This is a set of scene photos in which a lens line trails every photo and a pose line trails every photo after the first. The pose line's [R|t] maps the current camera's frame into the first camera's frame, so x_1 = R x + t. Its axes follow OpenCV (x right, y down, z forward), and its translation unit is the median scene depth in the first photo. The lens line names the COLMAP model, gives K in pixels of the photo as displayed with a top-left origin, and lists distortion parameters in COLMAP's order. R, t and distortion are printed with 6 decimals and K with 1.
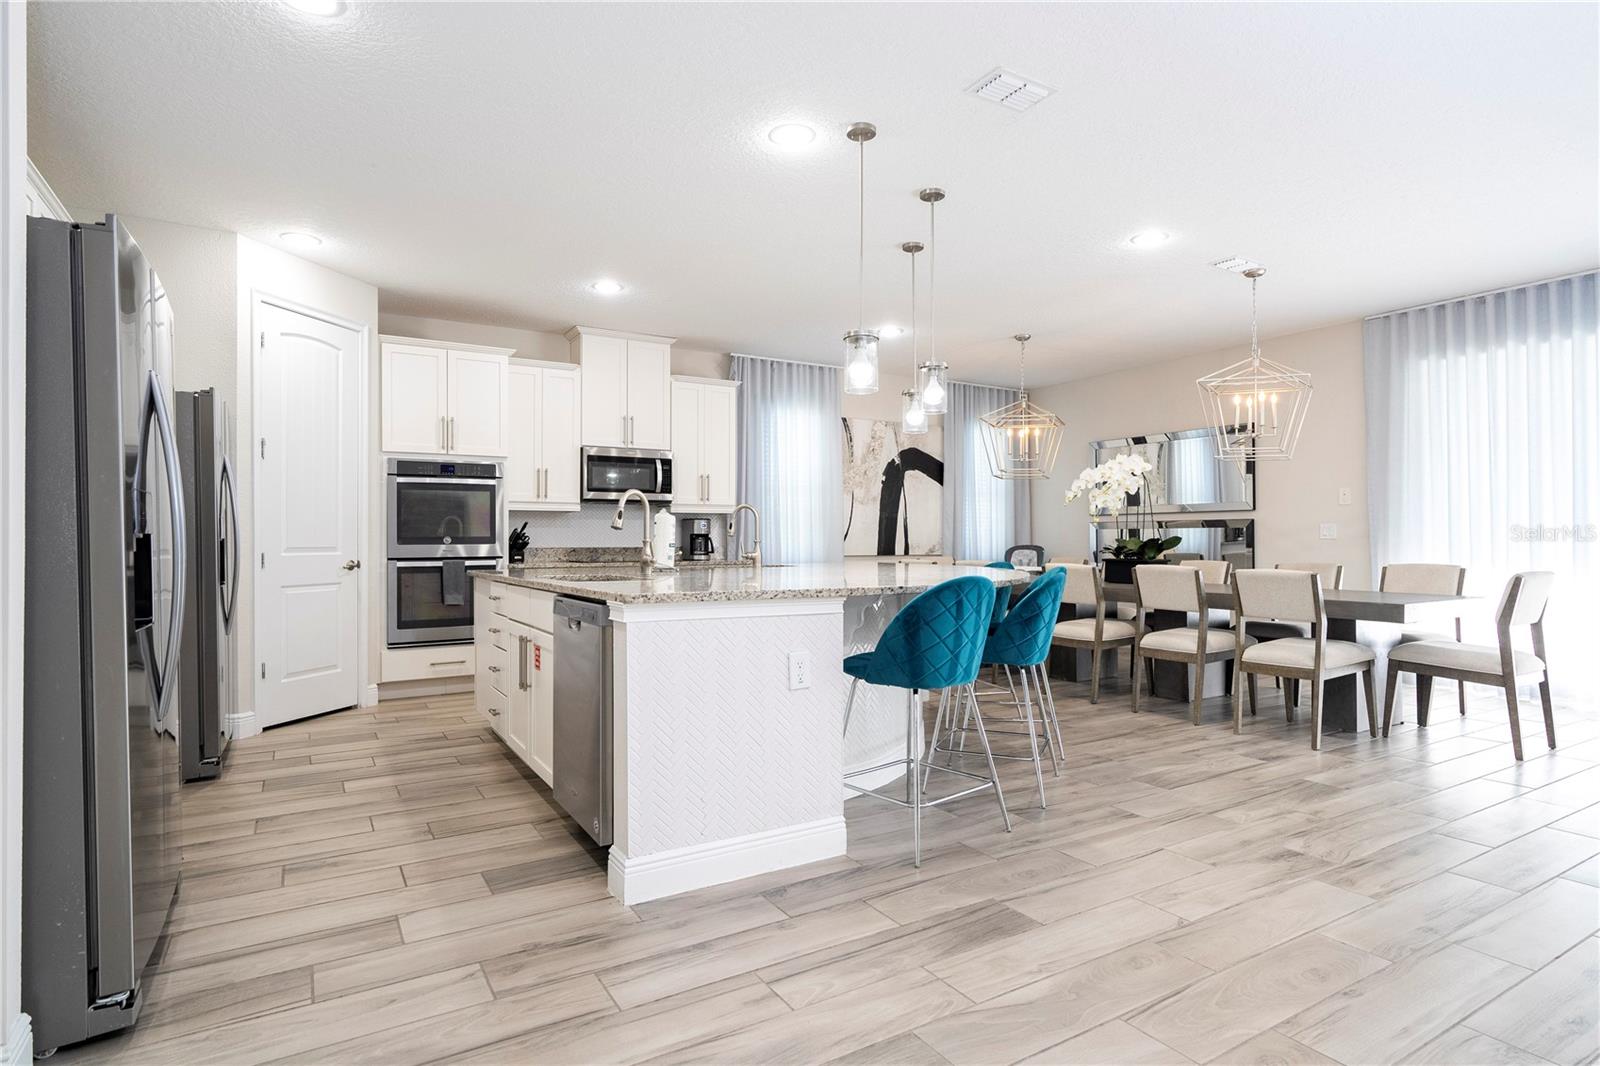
lens RADIAL K [[838.3, 0, 810.4], [0, 838.3, 535.2], [0, 0, 1]] dist [-0.003481, 0.002927]
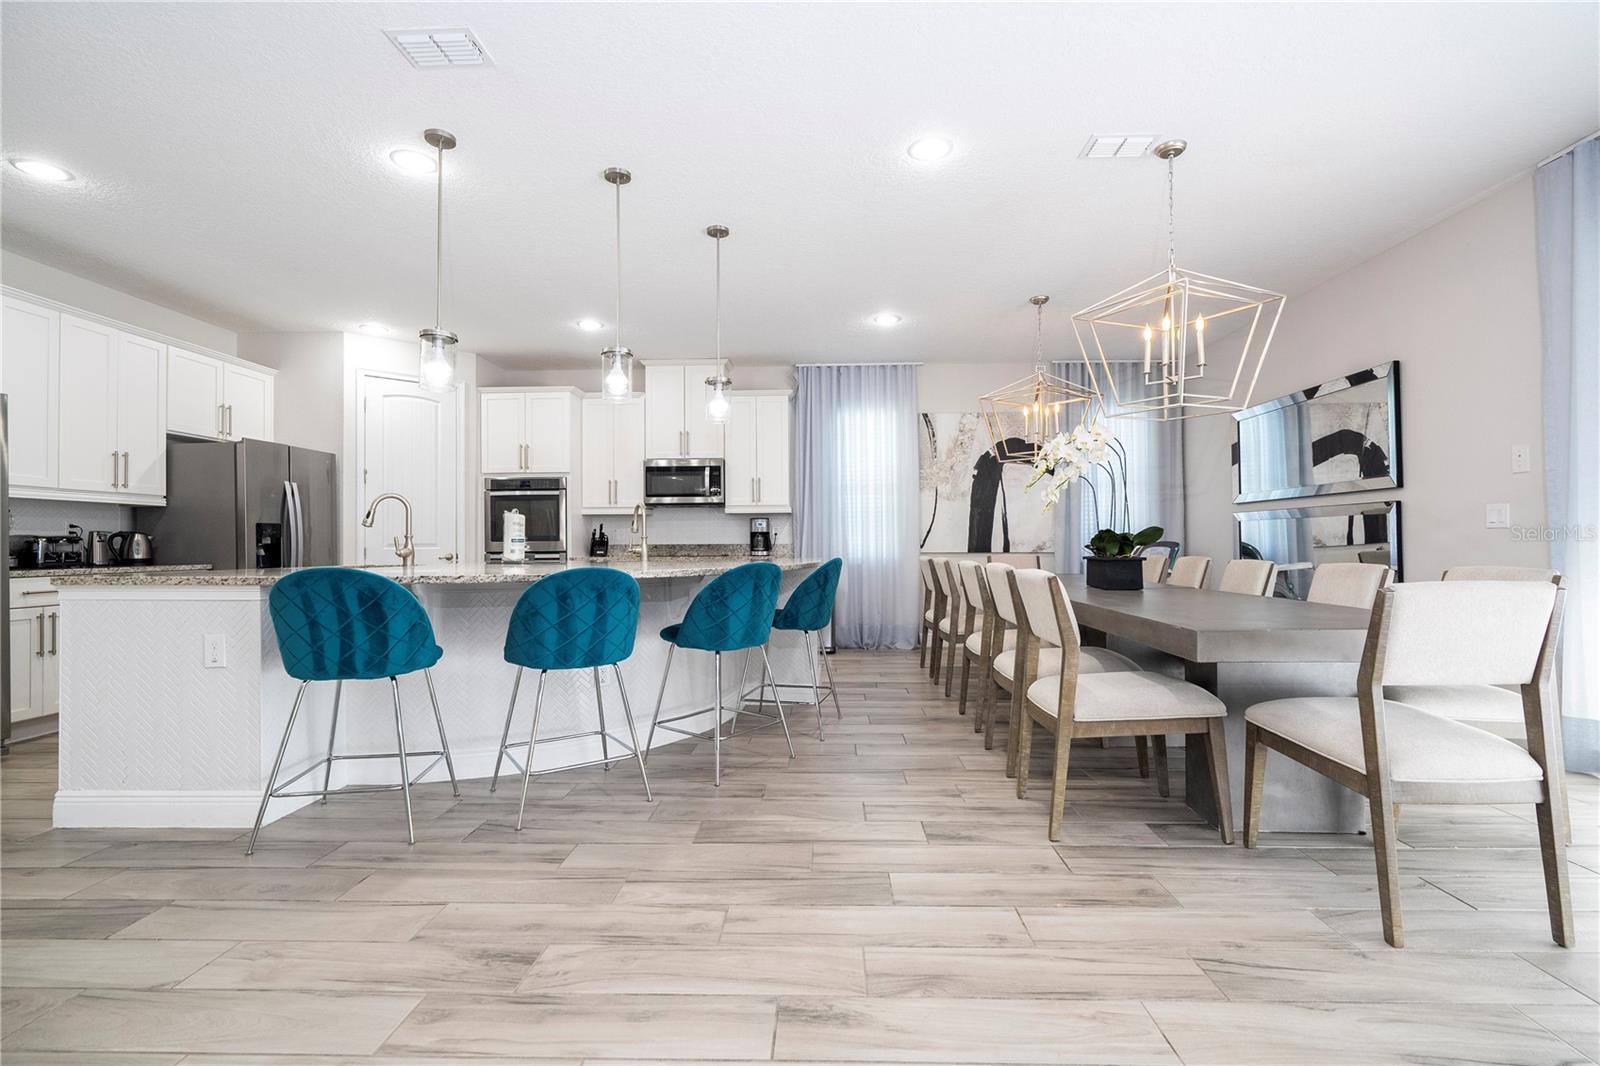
lens RADIAL K [[719.5, 0, 807.1], [0, 719.5, 533.8], [0, 0, 1]] dist [-0.005641, 0.004032]
pose [[0.838402, -0.011056, -0.544940, 0.567929], [0.008520, 0.999938, -0.007179, 0.010599], [0.544986, 0.001376, 0.838444, 0.310566]]
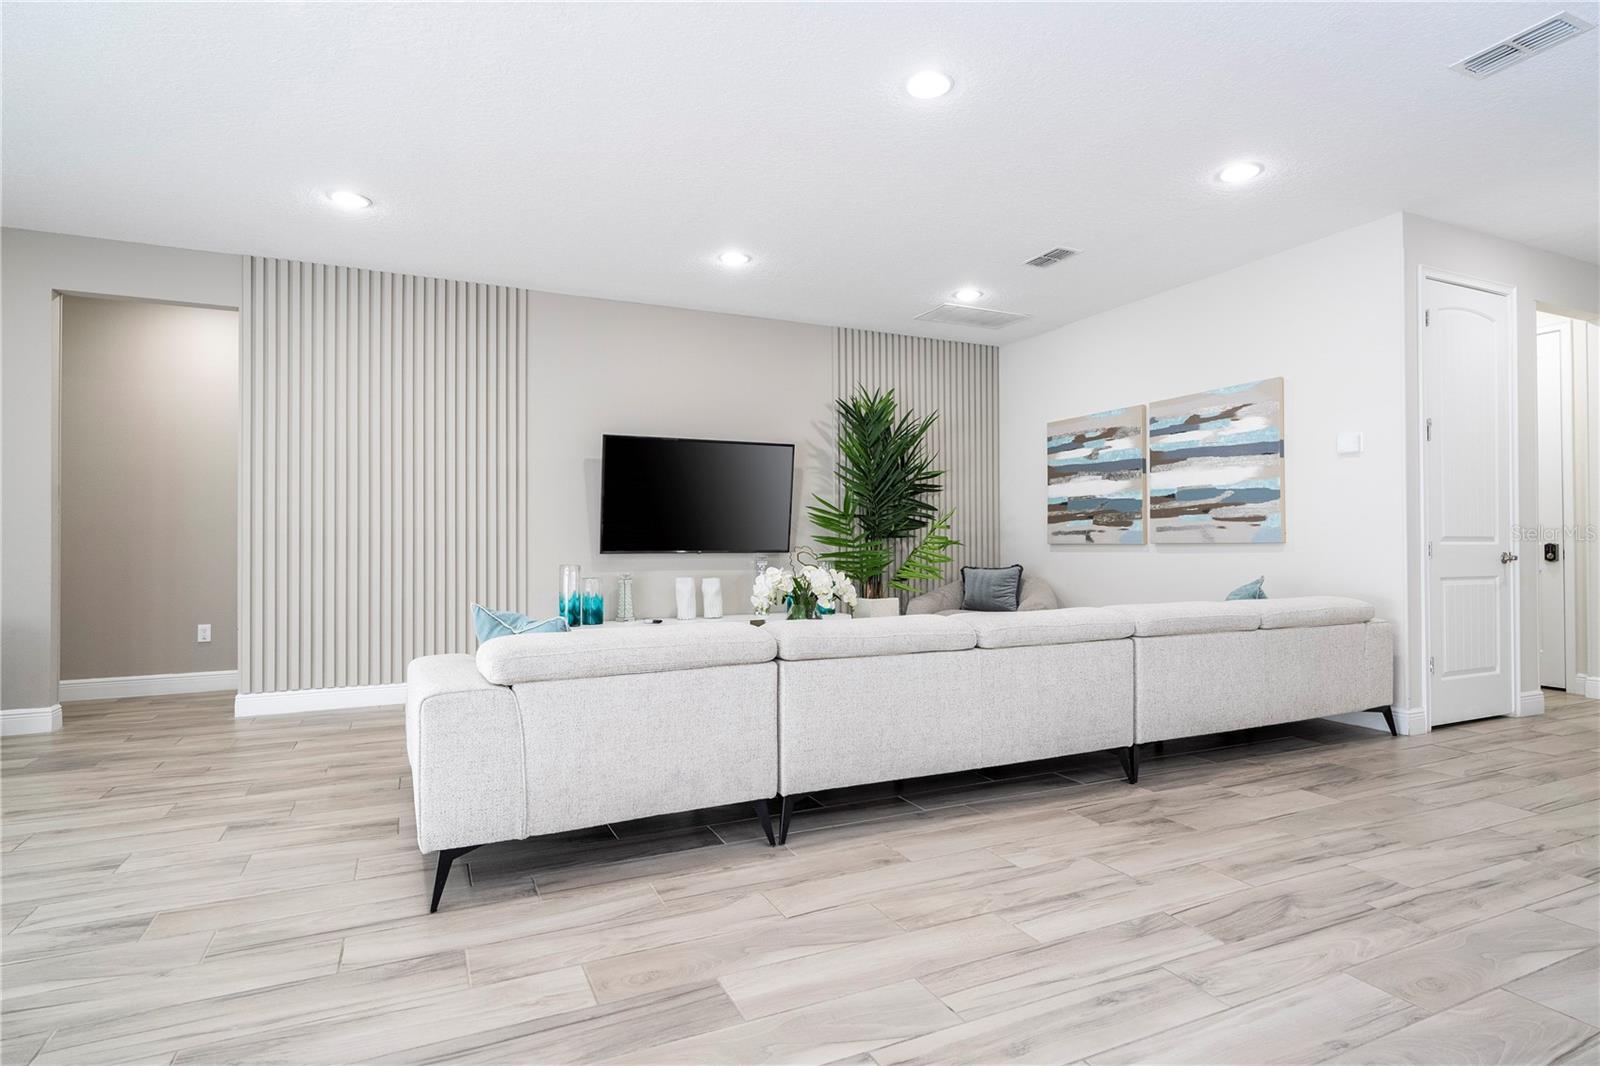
lens RADIAL K [[838.3, 0, 809.4], [0, 838.3, 541.3], [0, 0, 1]] dist [-0.003481, 0.002927]
pose [[-0.994458, 0.006096, 0.104961, 0.380848], [0.004779, 0.999907, -0.012796, 0.013670], [-0.105030, -0.012224, -0.994394, 0.668736]]
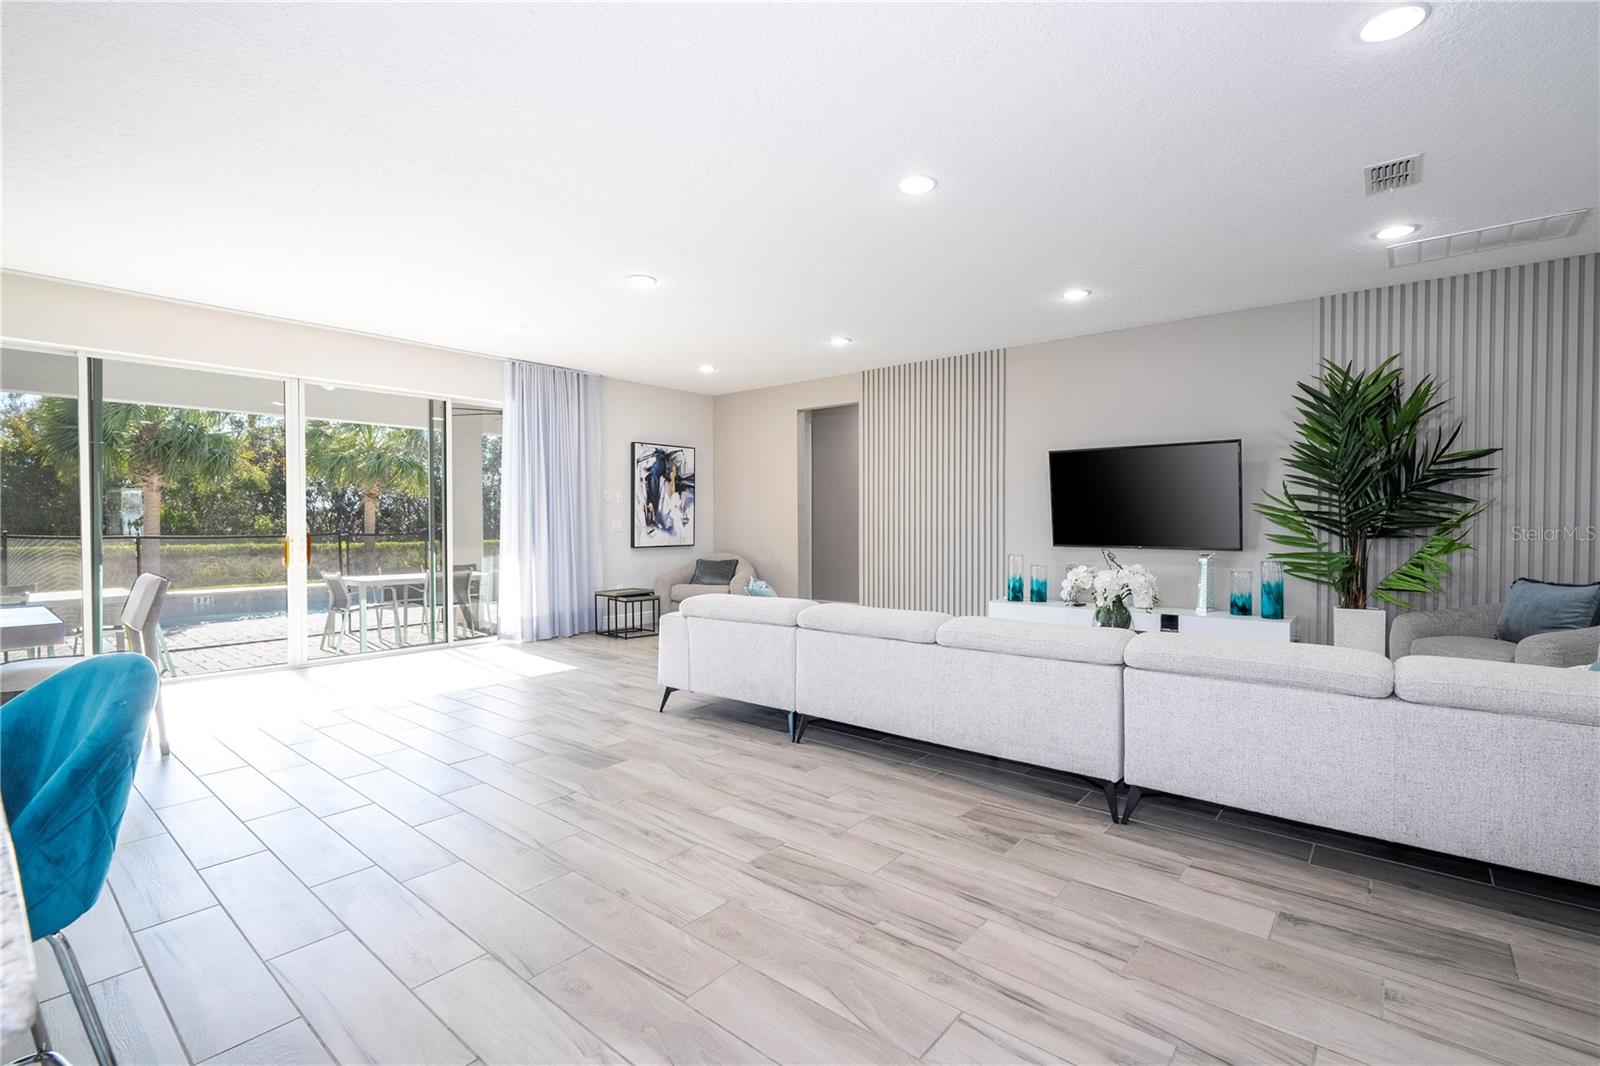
lens RADIAL K [[719.5, 0, 809.6], [0, 719.5, 536.3], [0, 0, 1]] dist [-0.005641, 0.004032]
pose [[-0.329312, -0.017589, 0.944057, -0.188793], [-0.006340, 0.999845, 0.016417, -0.017536], [-0.944200, -0.000579, -0.329373, 0.383138]]
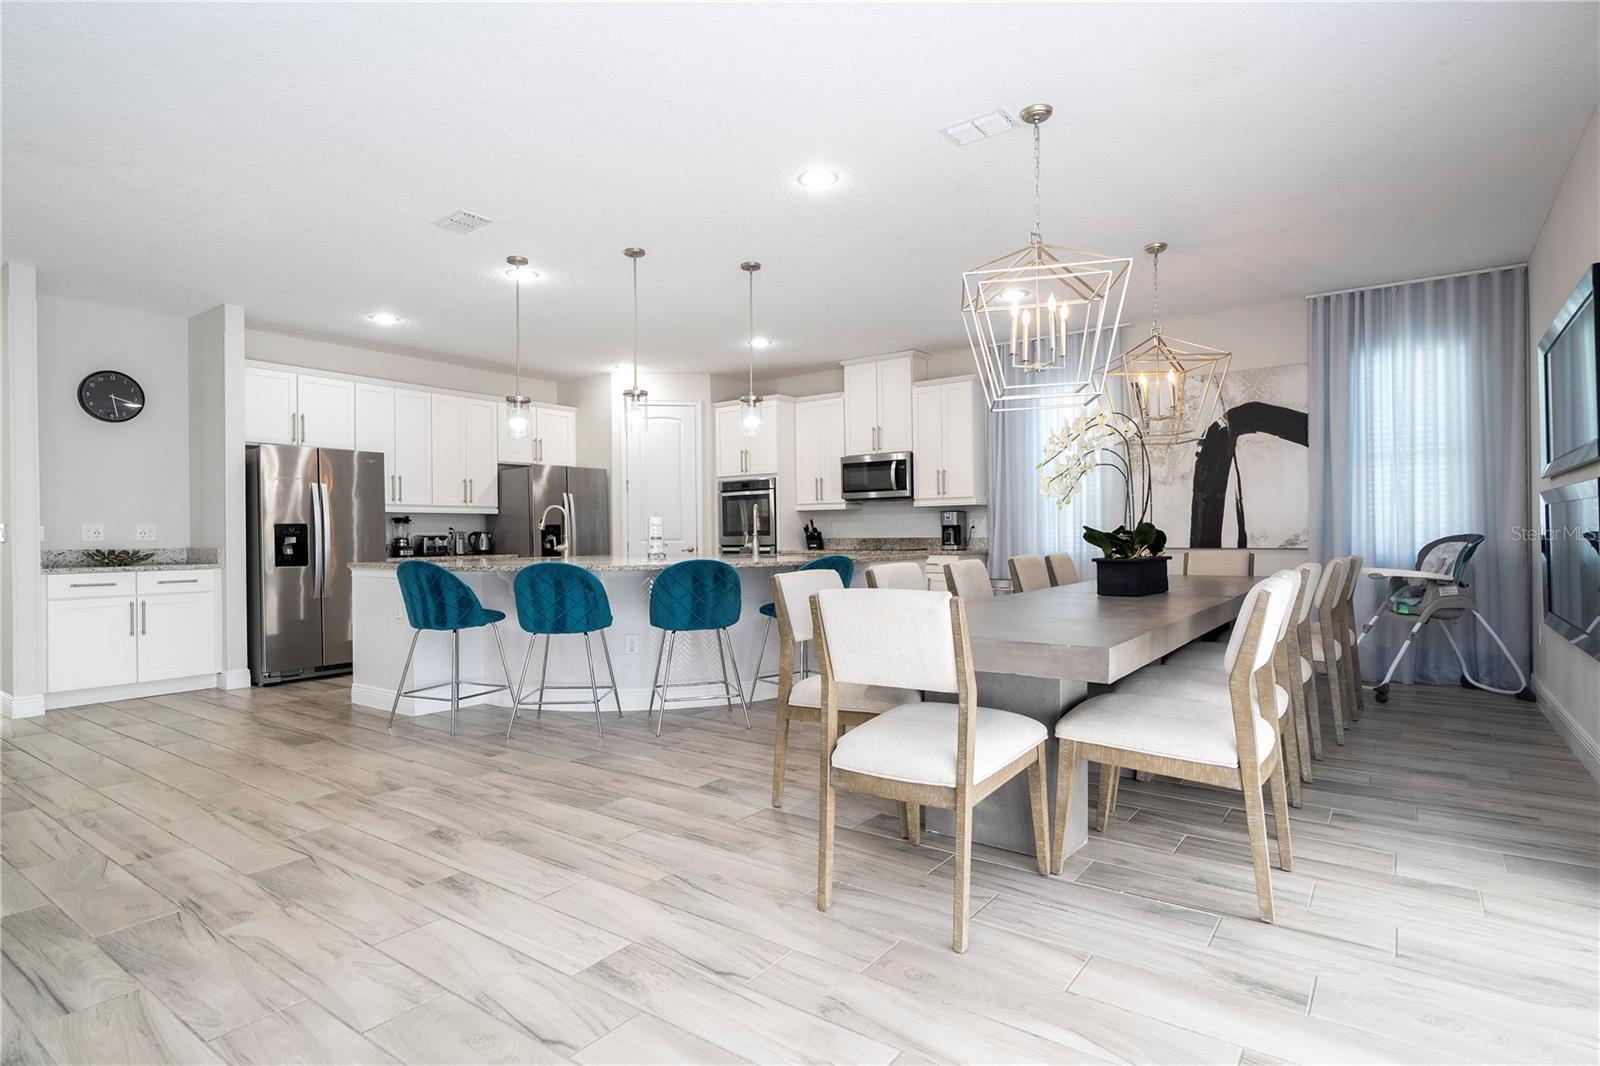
lens RADIAL K [[824.3, 0, 810.4], [0, 824.3, 536.1], [0, 0, 1]] dist [-0.002258, 0.004186]
pose [[0.389387, 0.000392, -0.921074, 0.991313], [0.017175, 0.999823, 0.007686, 0.001646], [0.920914, -0.018812, 0.389311, 0.556518]]
